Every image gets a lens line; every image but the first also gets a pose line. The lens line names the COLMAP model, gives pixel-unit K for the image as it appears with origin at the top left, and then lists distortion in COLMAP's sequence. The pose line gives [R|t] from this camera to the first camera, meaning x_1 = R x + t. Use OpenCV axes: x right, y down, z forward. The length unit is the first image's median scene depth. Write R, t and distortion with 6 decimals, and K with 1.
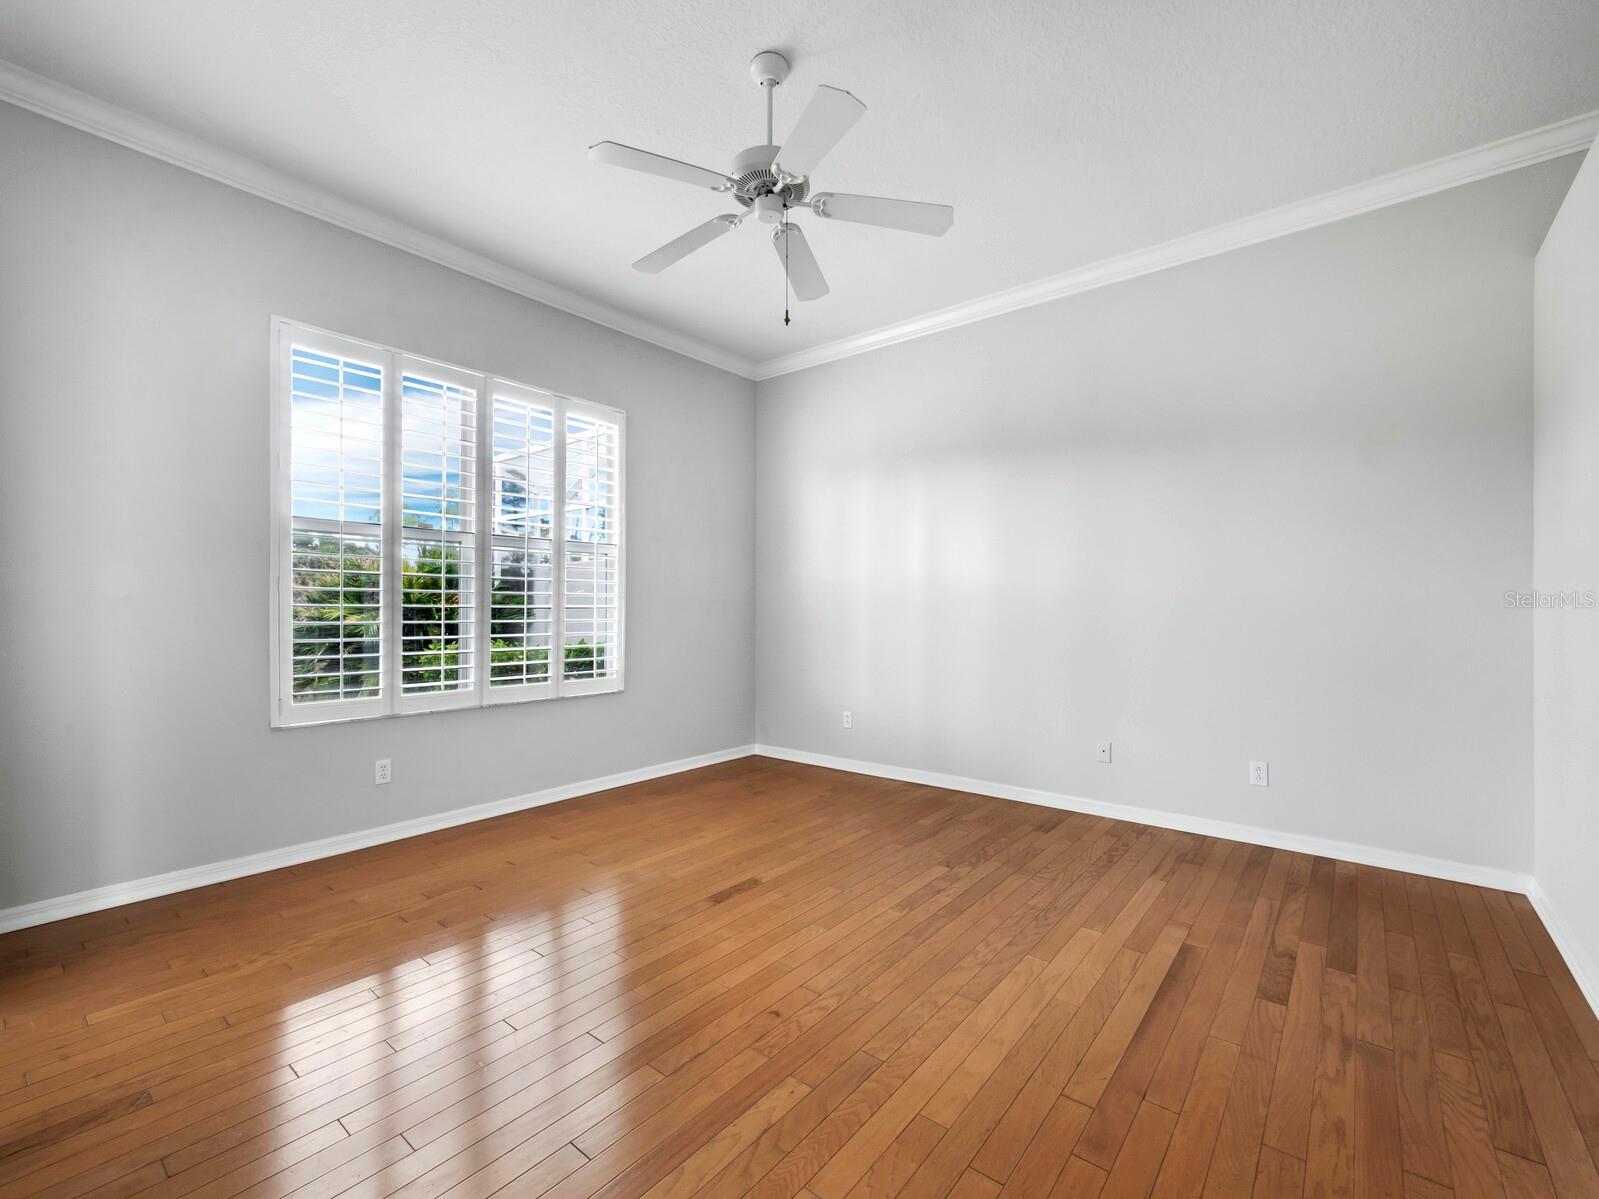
lens RADIAL K [[682.2, 0, 797.7], [0, 682.2, 598.7], [0, 0, 1]] dist [-0.000275, 0.000160]
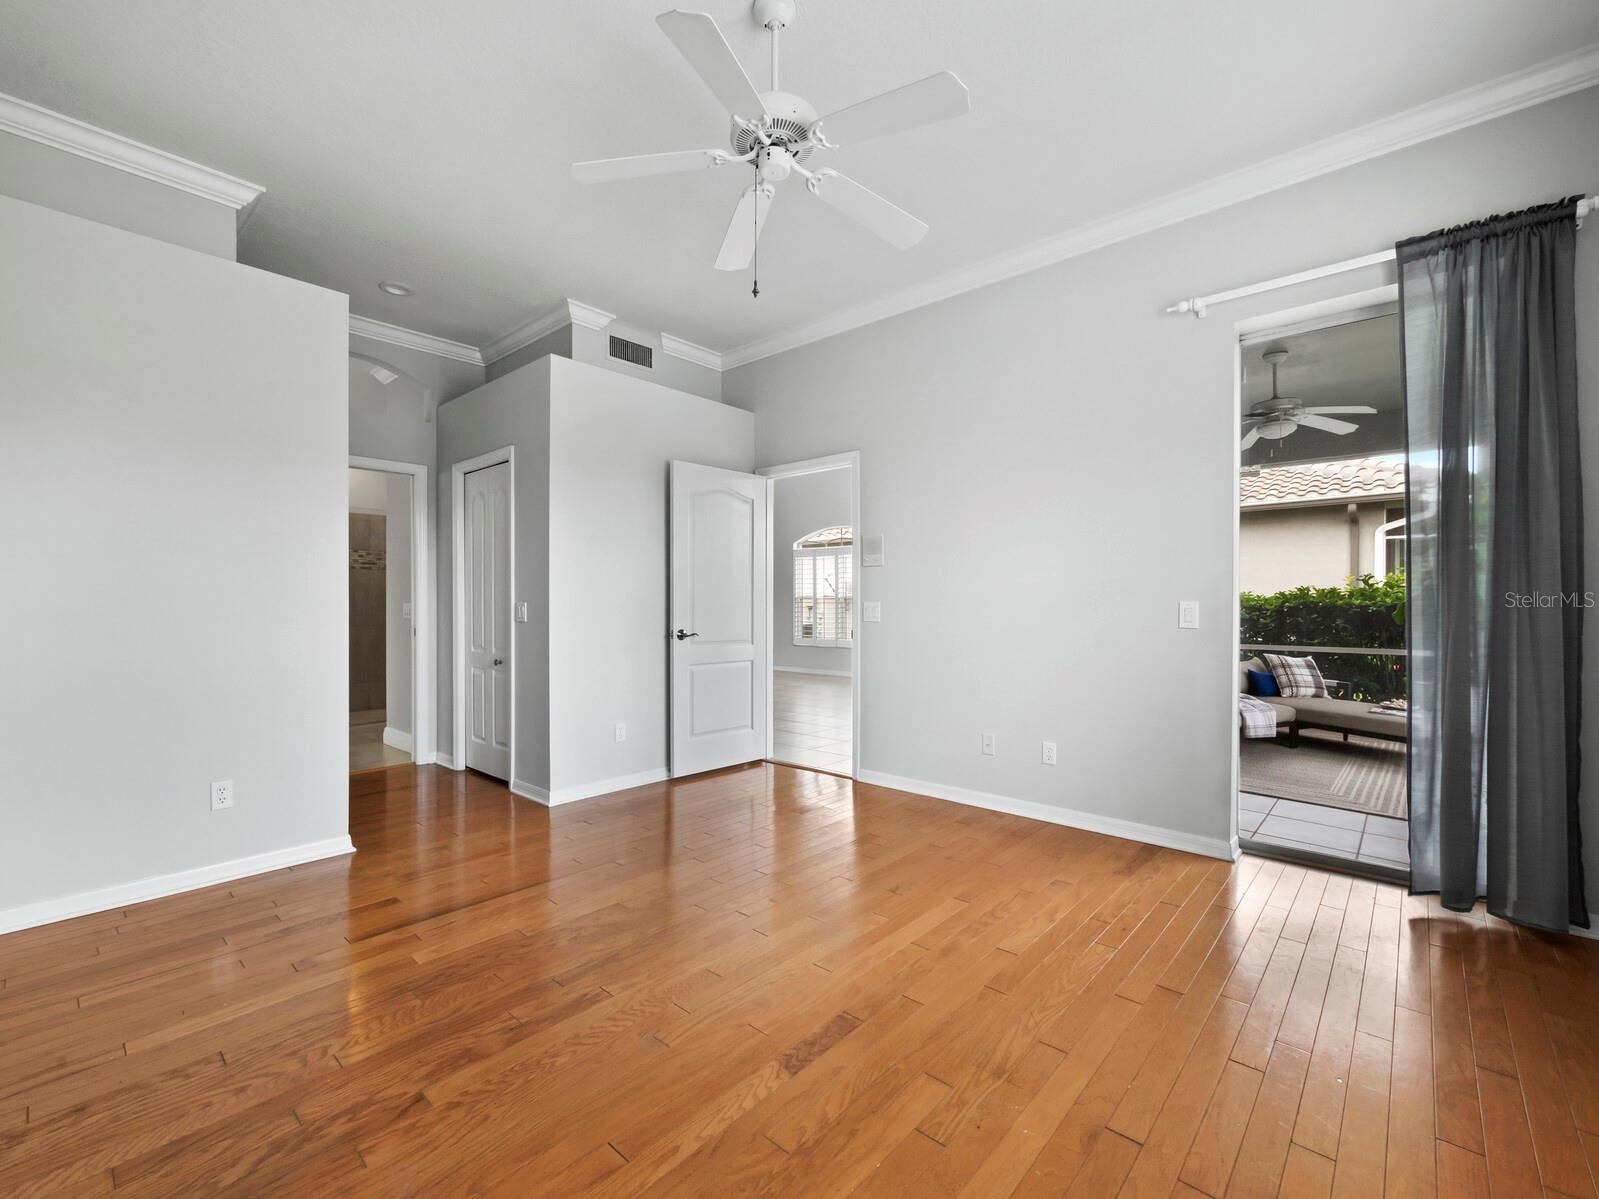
lens RADIAL K [[682.2, 0, 797.7], [0, 682.2, 598.7], [0, 0, 1]] dist [-0.000275, 0.000160]
pose [[-0.998822, -0.005525, 0.048213, -0.097910], [-0.006345, 0.999838, -0.016866, 0.018819], [-0.048112, -0.017152, -0.998695, 1.620668]]
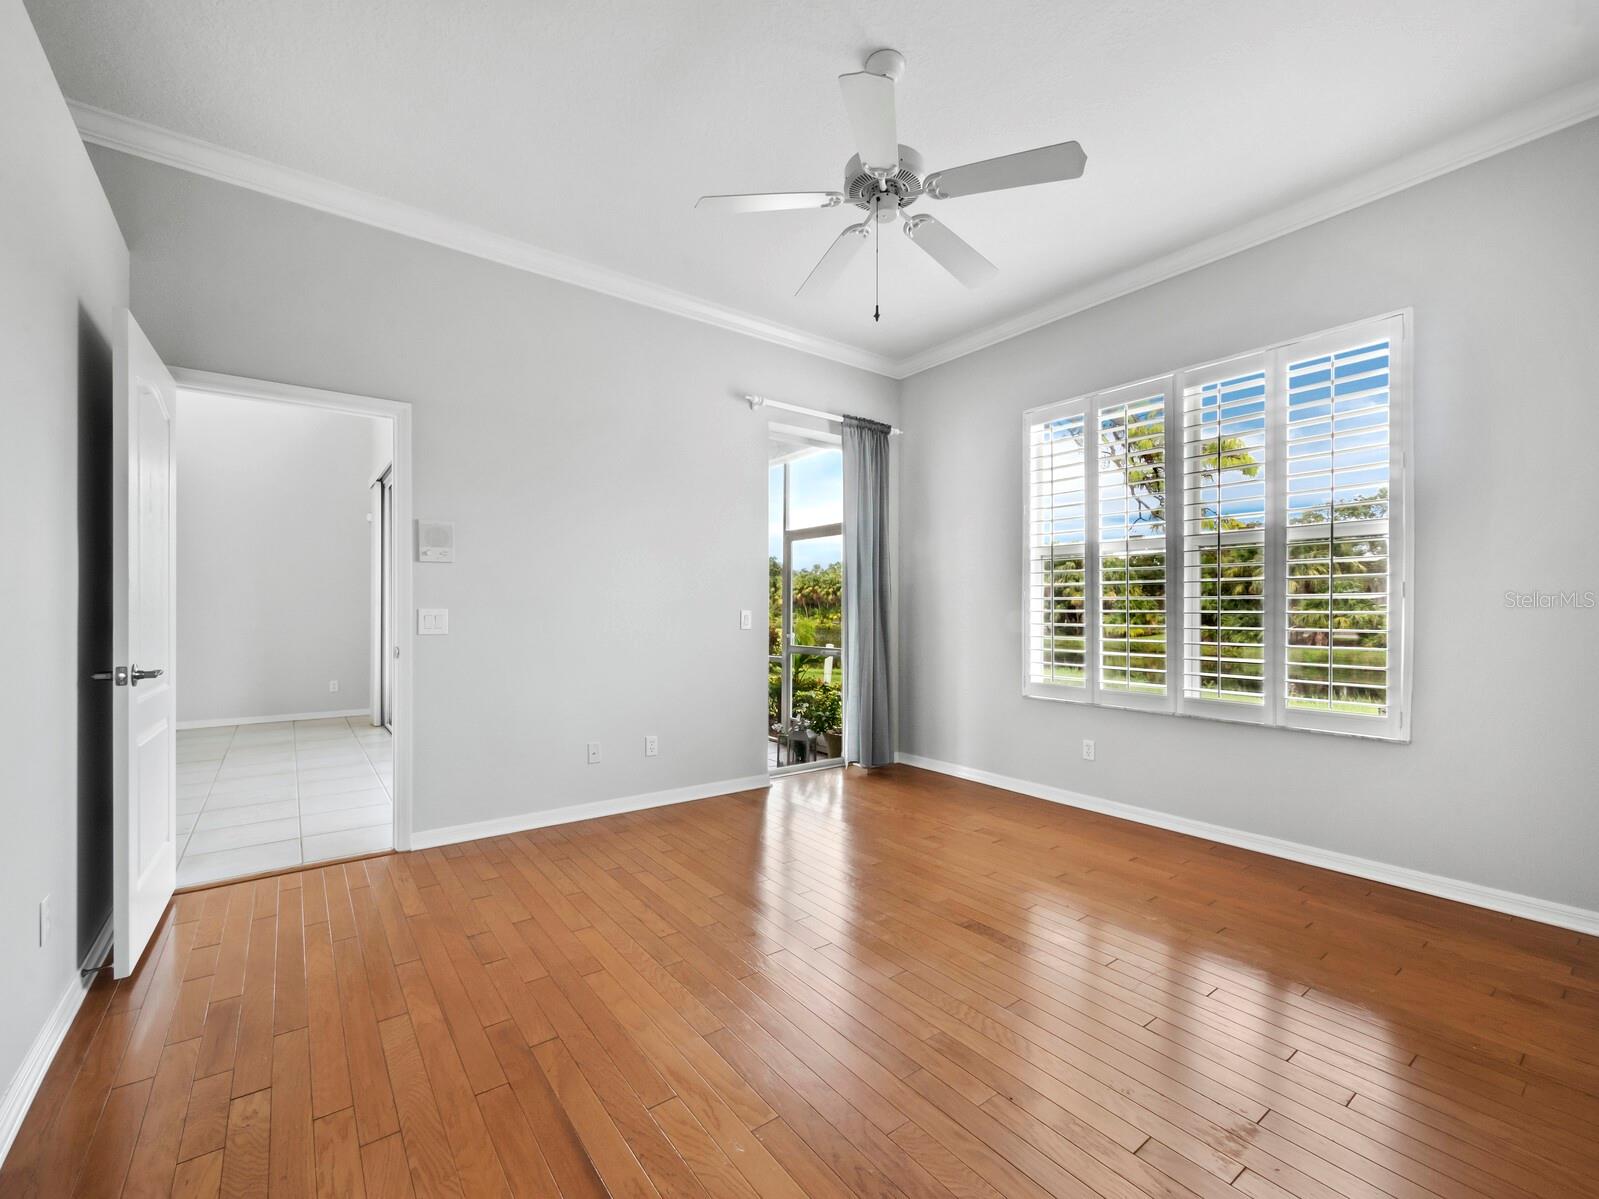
lens RADIAL K [[682.2, 0, 797.7], [0, 682.2, 598.7], [0, 0, 1]] dist [-0.000275, 0.000160]
pose [[-0.240224, -0.022910, -0.970447, 0.806506], [0.011159, 0.999590, -0.026361, 0.018957], [0.970653, -0.017162, -0.239870, 0.956216]]
